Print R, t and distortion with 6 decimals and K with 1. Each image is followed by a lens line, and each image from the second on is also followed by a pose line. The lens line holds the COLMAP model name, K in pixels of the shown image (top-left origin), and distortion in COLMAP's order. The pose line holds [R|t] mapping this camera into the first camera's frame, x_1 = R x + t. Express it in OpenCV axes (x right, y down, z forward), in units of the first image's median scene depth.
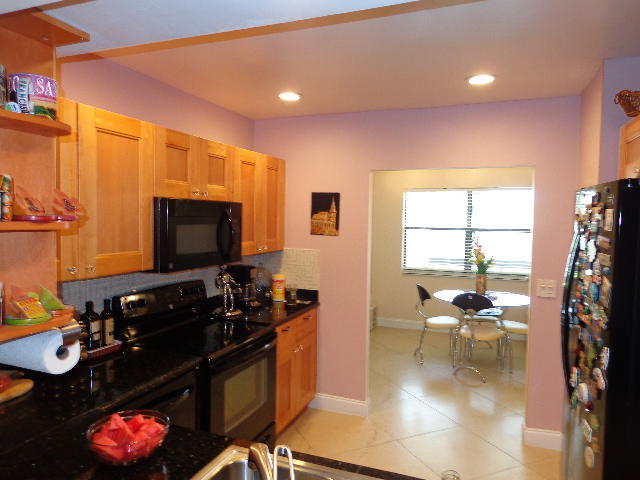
lens RADIAL K [[446.2, 0, 322.9], [0, 446.2, 238.6], [0, 0, 1]] dist [-0.008424, 0.021083]
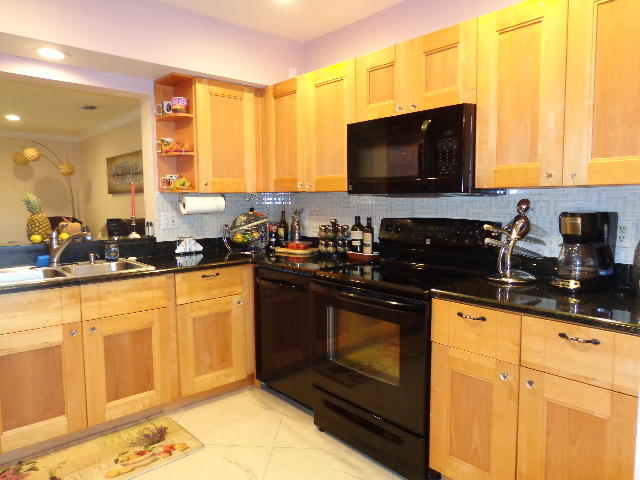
lens RADIAL K [[446.2, 0, 322.9], [0, 446.2, 238.6], [0, 0, 1]] dist [-0.008424, 0.021083]
pose [[-0.463924, 0.065110, -0.883479, 0.490486], [-0.049143, 0.993868, 0.099051, 0.058543], [0.884511, 0.089369, -0.457880, 1.074903]]
